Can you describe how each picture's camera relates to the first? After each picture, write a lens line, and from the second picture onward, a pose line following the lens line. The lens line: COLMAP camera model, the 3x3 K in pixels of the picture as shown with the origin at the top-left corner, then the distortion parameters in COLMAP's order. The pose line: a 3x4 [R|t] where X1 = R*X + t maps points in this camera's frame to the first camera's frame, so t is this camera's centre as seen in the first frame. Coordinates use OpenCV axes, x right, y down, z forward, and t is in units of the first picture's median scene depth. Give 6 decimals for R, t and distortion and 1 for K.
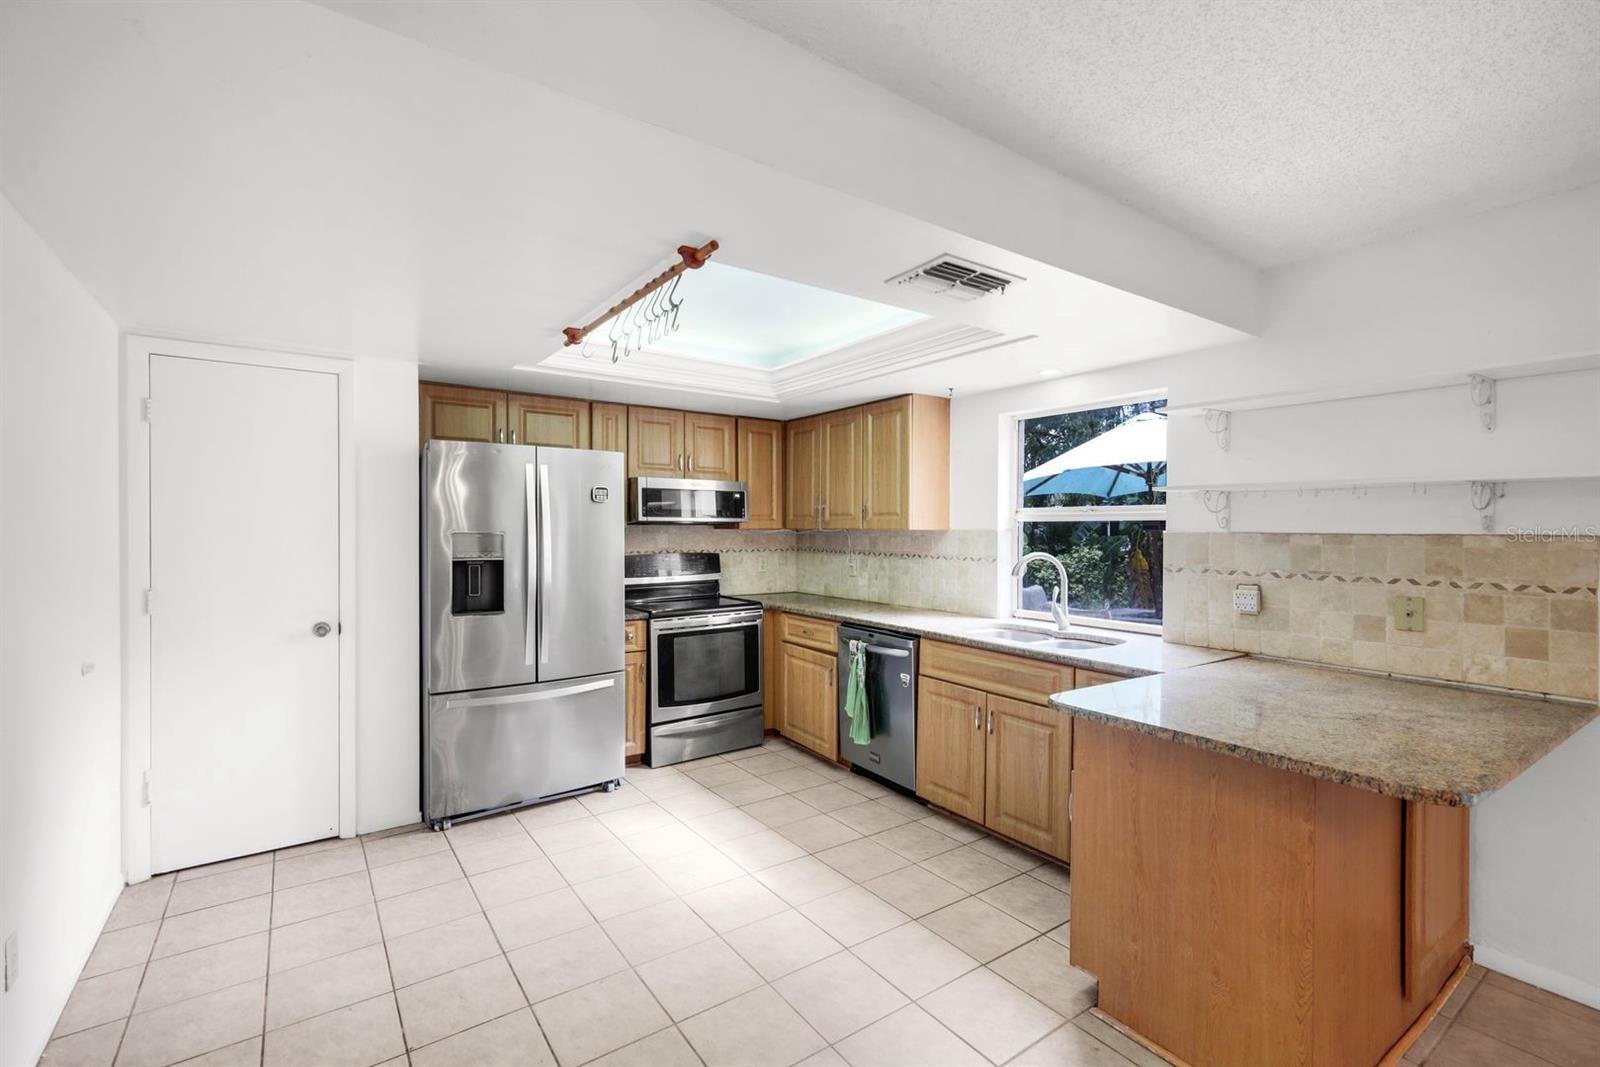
lens RADIAL K [[709.3, 0, 800.0], [0, 709.3, 533.5], [0, 0, 1]] dist [0.005816, 0.000121]
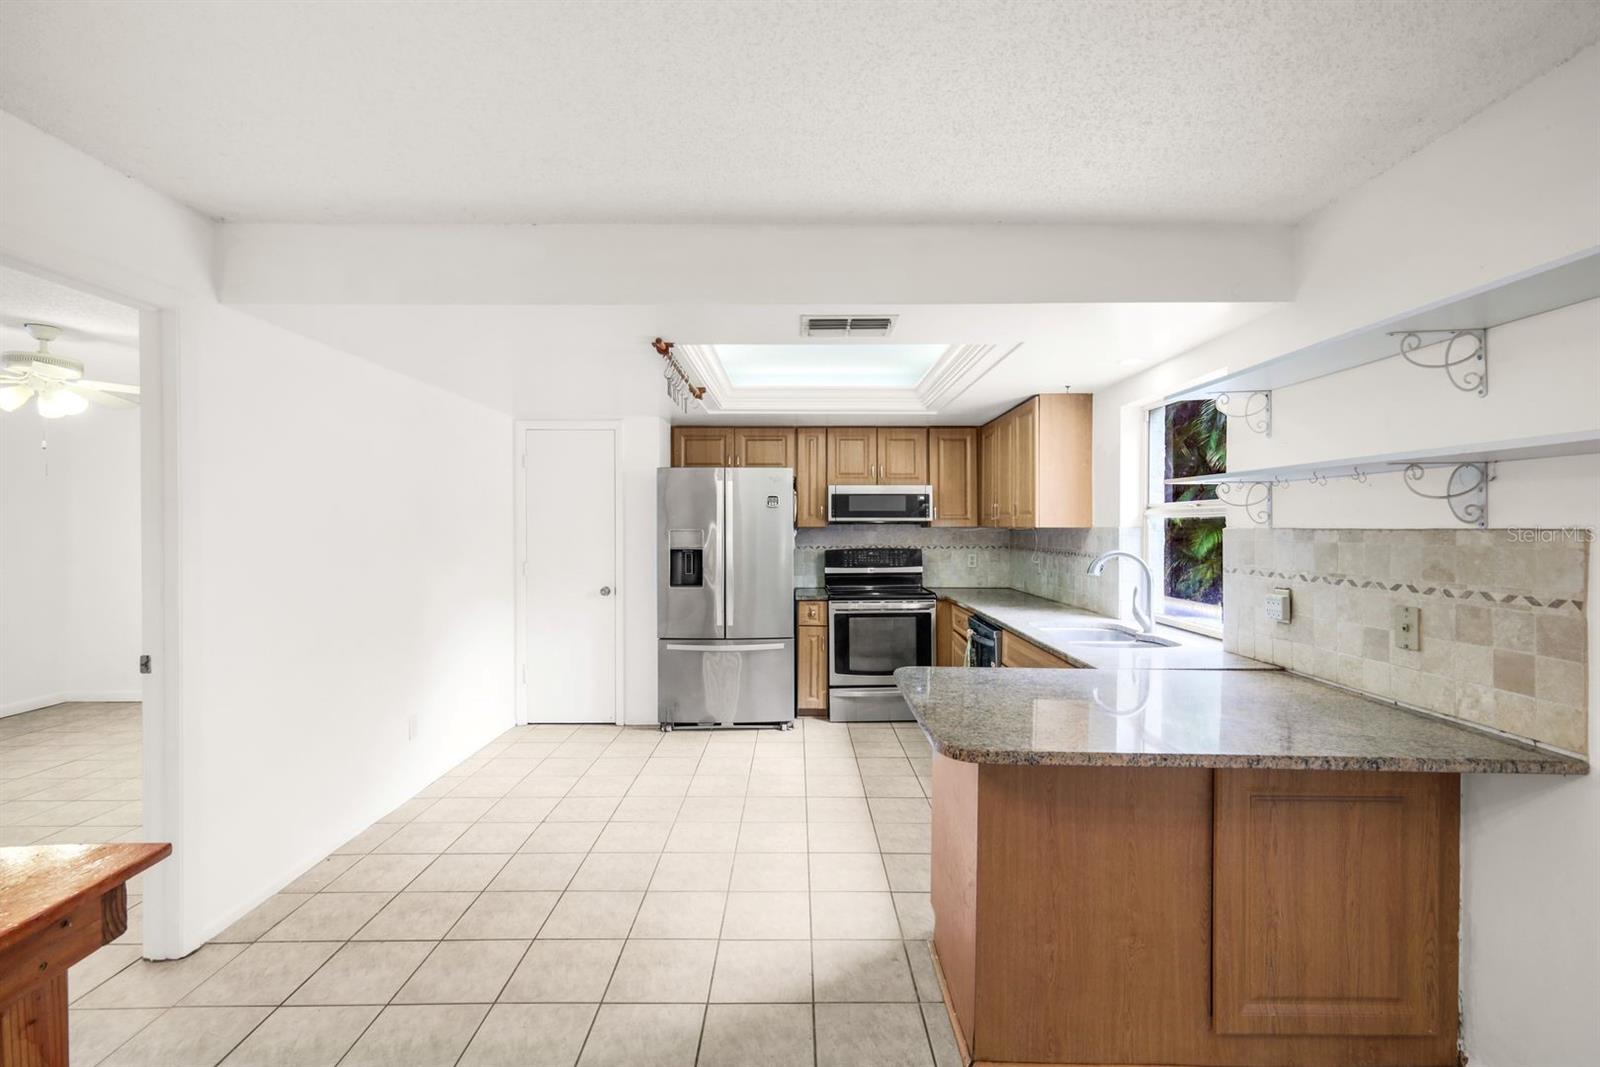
lens RADIAL K [[709.3, 0, 800.0], [0, 709.3, 533.5], [0, 0, 1]] dist [0.005816, 0.000121]
pose [[0.815291, 0.001538, -0.579050, 0.591776], [-0.002129, 0.999998, -0.000341, 0.005886], [0.579048, 0.001510, 0.815292, -0.042768]]
